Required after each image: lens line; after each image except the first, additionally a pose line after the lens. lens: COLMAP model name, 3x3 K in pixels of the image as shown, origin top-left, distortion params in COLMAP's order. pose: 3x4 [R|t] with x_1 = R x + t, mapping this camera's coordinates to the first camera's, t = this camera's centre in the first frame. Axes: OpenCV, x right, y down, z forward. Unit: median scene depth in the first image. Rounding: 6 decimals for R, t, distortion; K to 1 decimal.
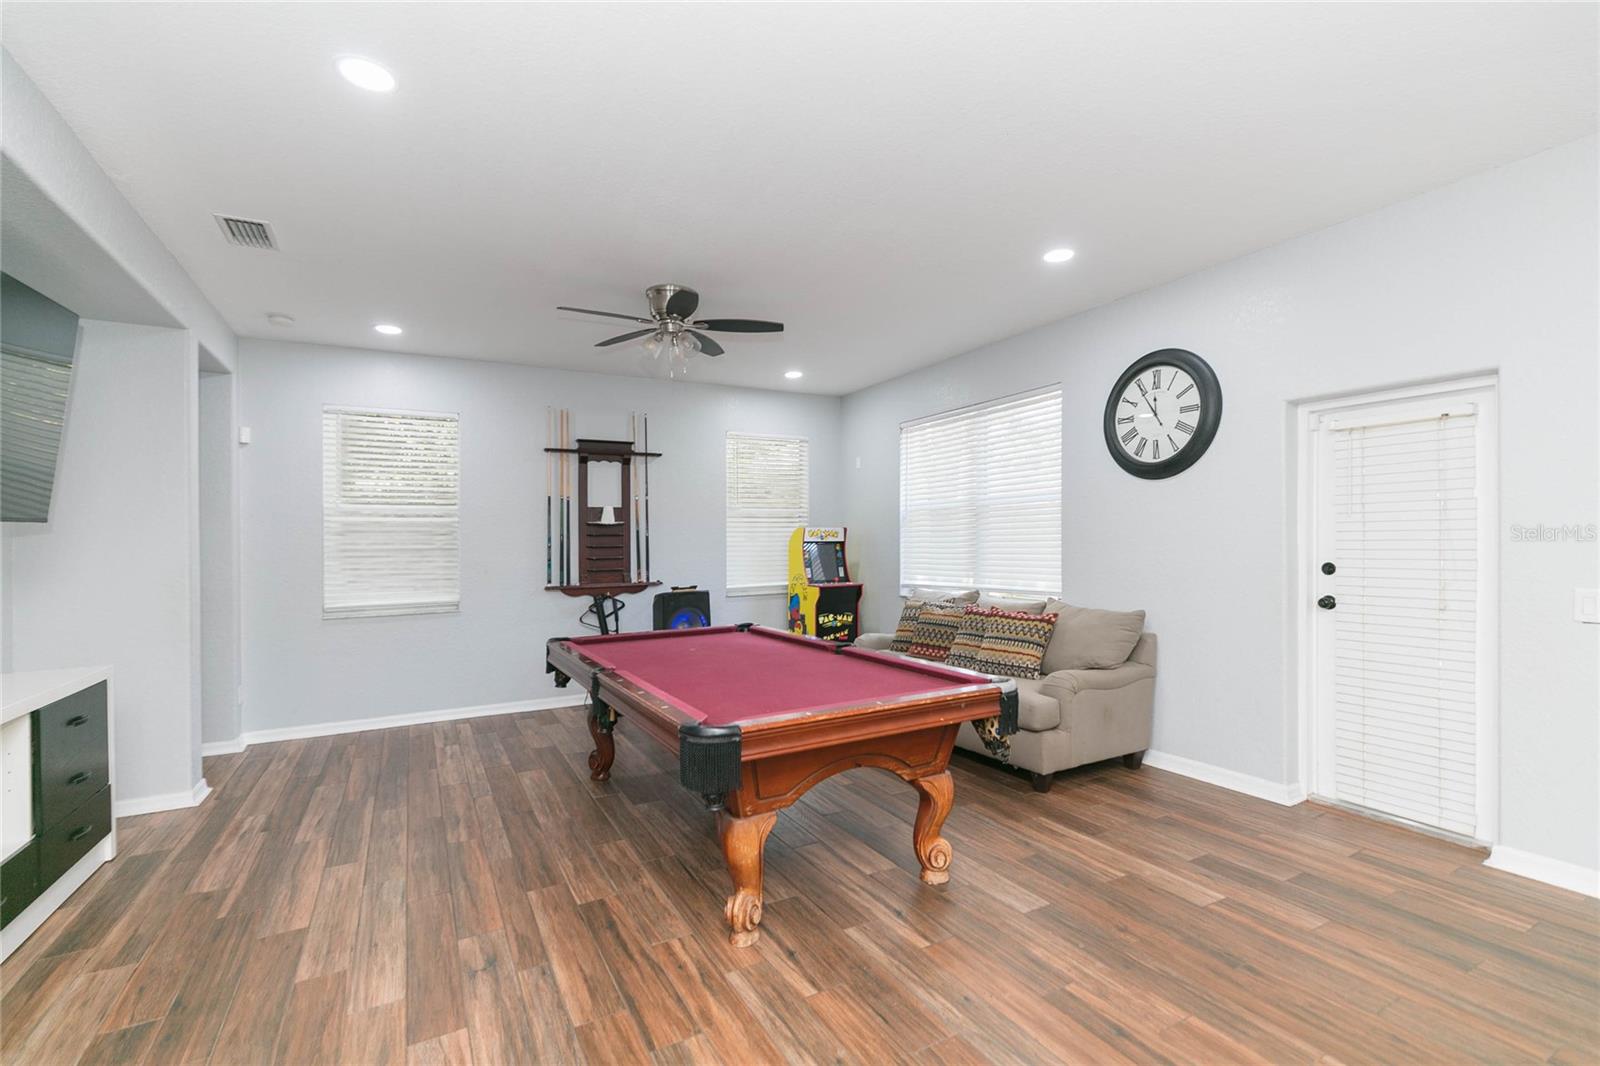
lens RADIAL K [[720.8, 0, 809.1], [0, 720.8, 545.2], [0, 0, 1]] dist [0.005507, -0.001842]
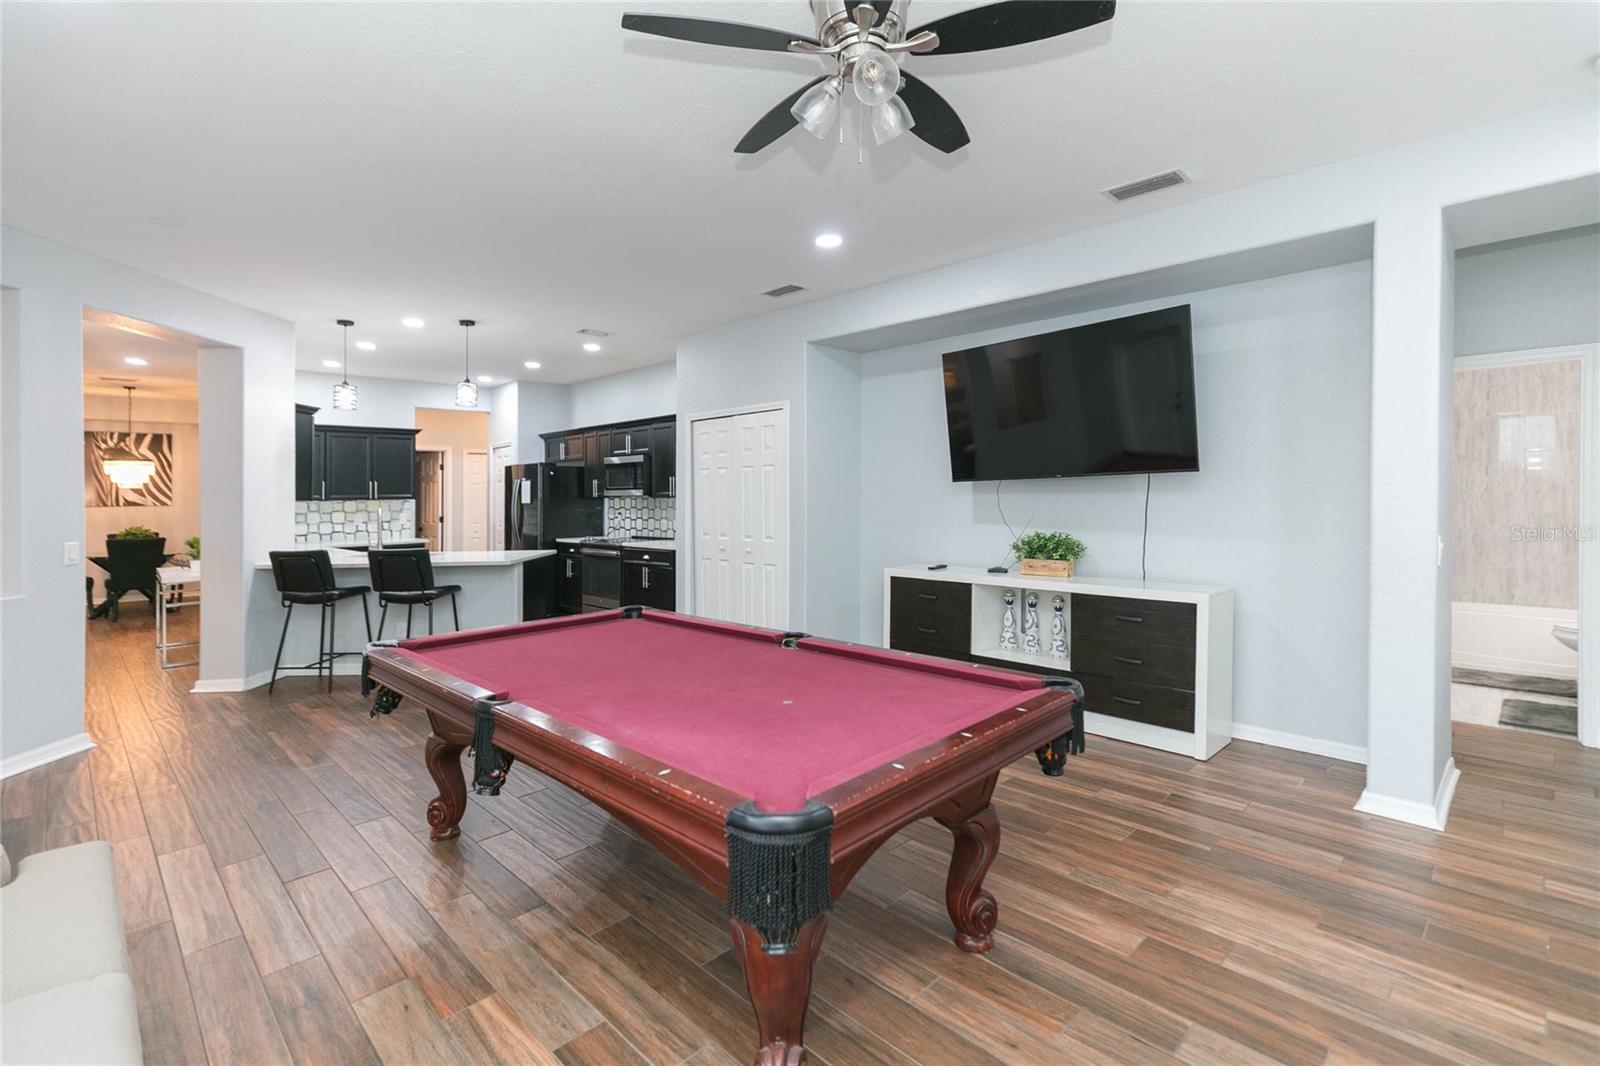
lens RADIAL K [[720.8, 0, 803.5], [0, 720.8, 497.1], [0, 0, 1]] dist [0.005507, -0.001842]
pose [[-0.958160, 0.031422, -0.284504, -0.022940], [0.026876, 0.999441, 0.019872, -0.013499], [0.284970, 0.011394, -0.958469, 1.037498]]
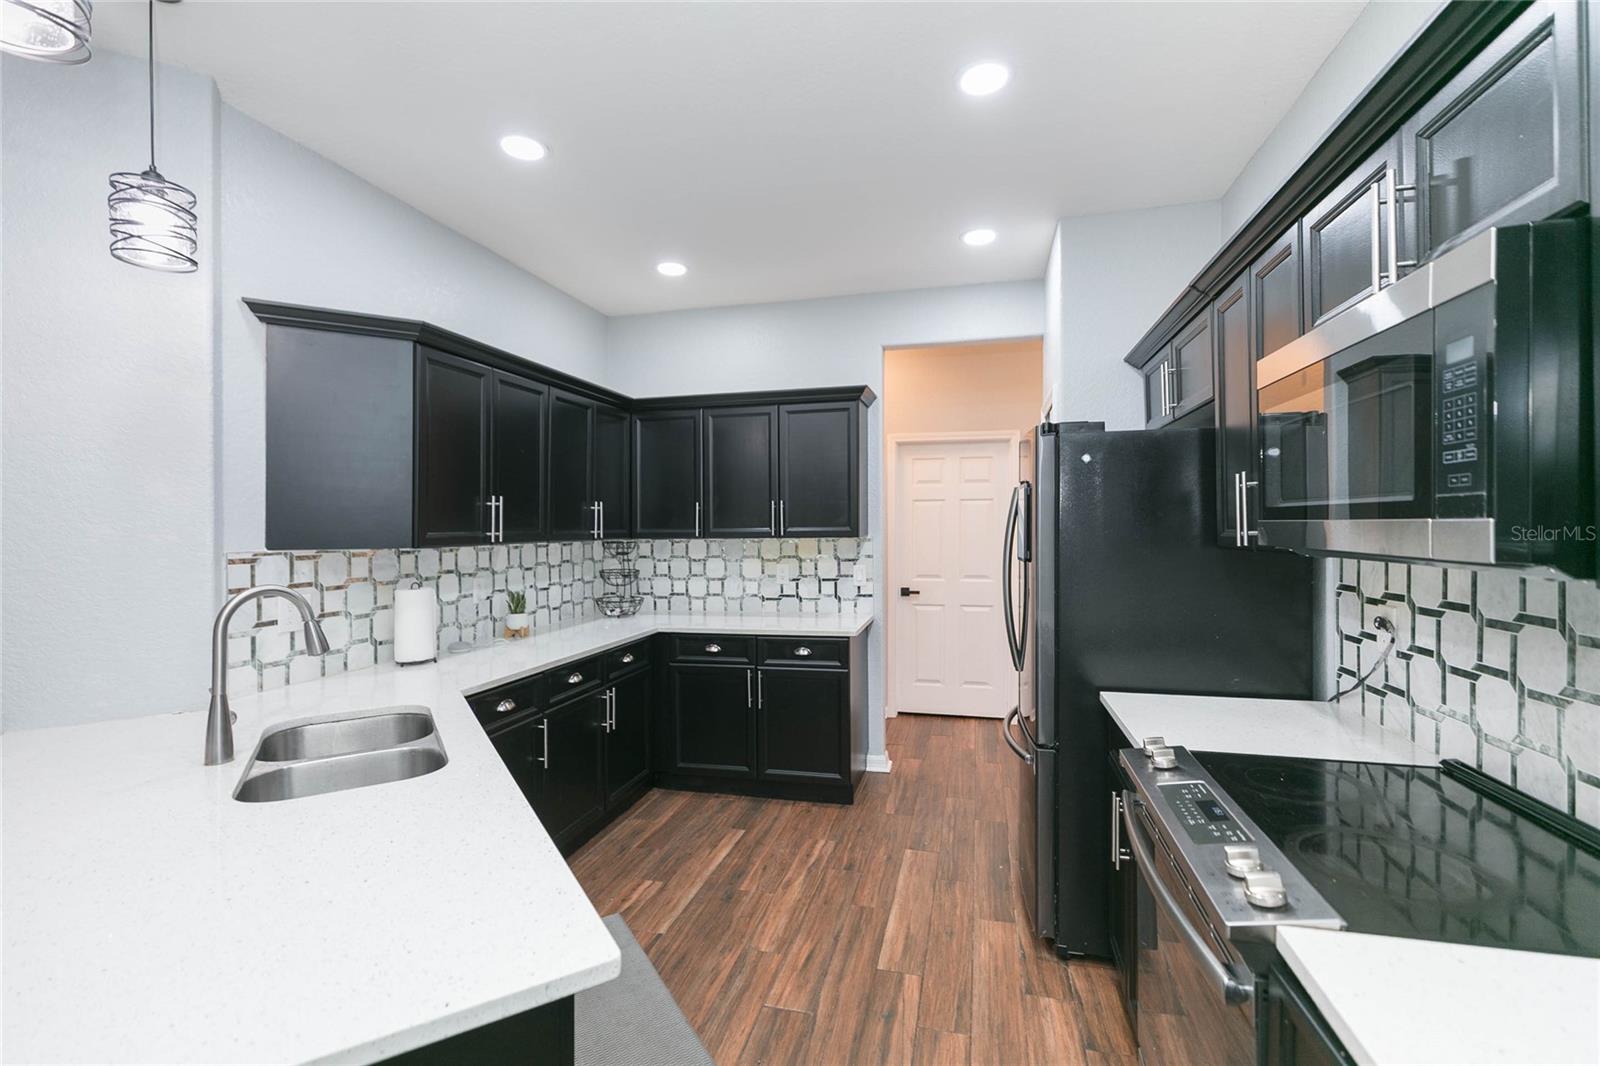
lens RADIAL K [[720.8, 0, 807.9], [0, 720.8, 515.0], [0, 0, 1]] dist [0.005507, -0.001842]
pose [[-0.744089, 0.035050, 0.667160, -0.105657], [0.031117, 0.999357, -0.017797, -0.011177], [-0.667355, 0.007518, -0.744702, -0.041296]]
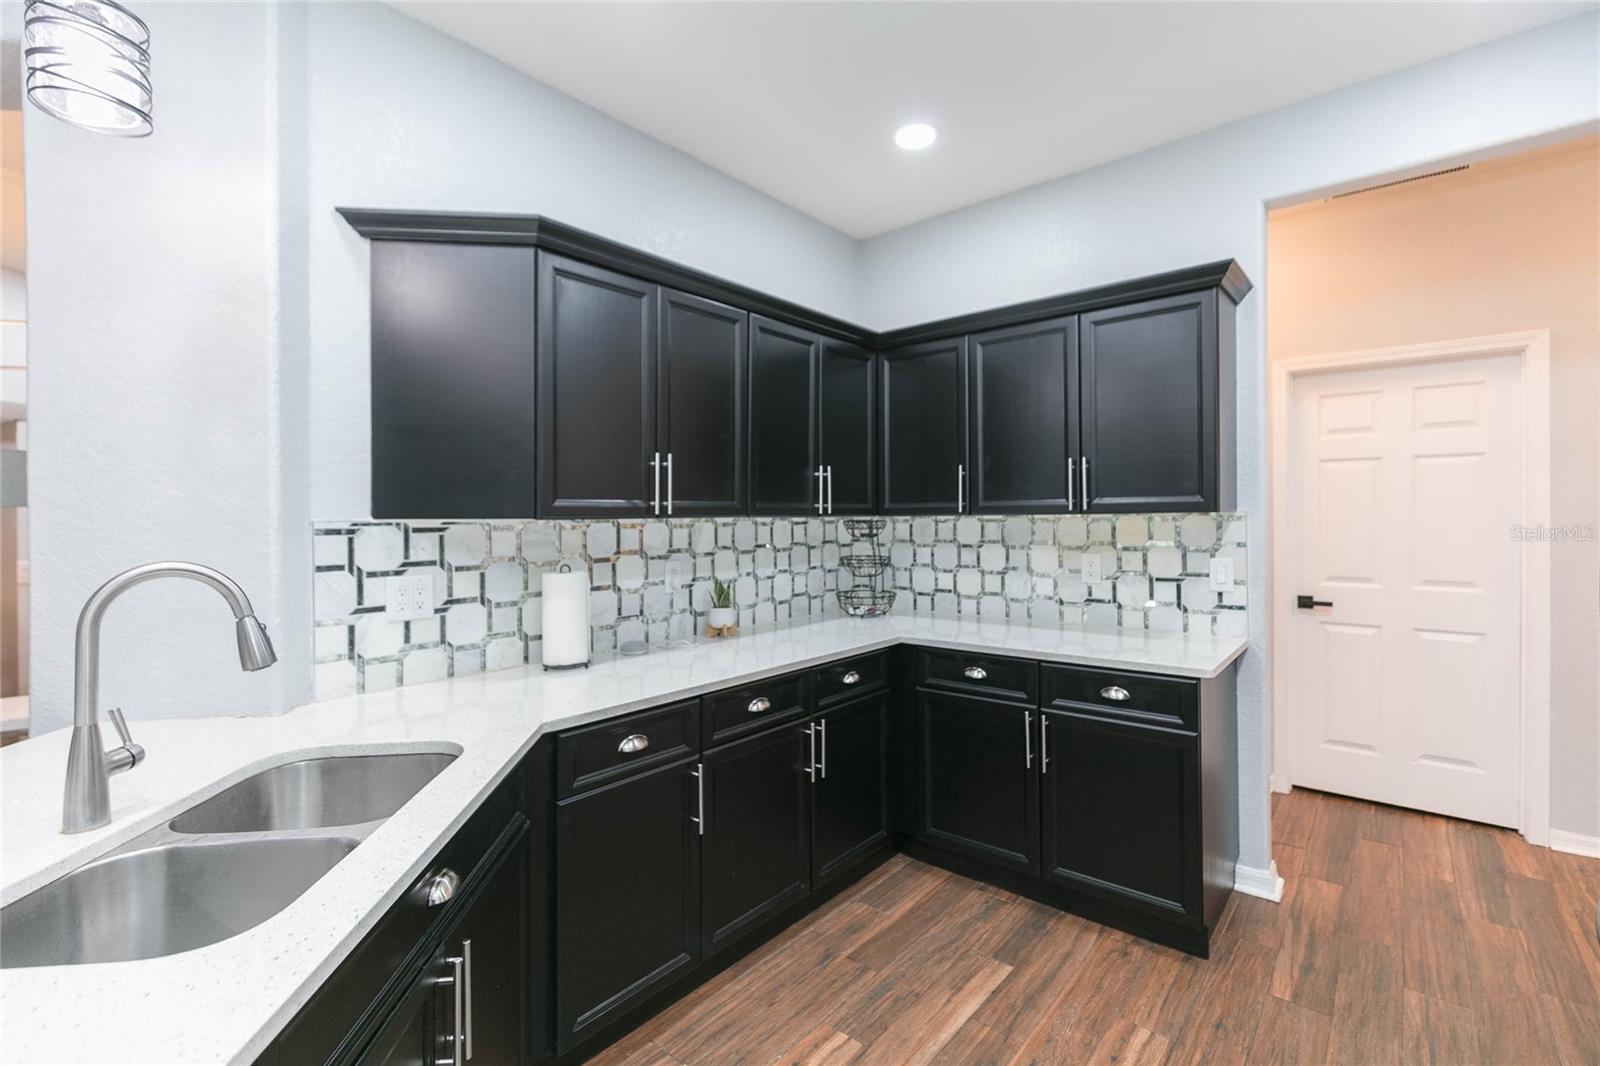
lens RADIAL K [[720.8, 0, 805.1], [0, 720.8, 511.0], [0, 0, 1]] dist [0.005507, -0.001842]
pose [[-0.368715, 0.029960, 0.929060, 0.014967], [0.027229, 0.999400, -0.021422, 0.000754], [-0.929144, 0.017399, -0.369309, -0.205304]]
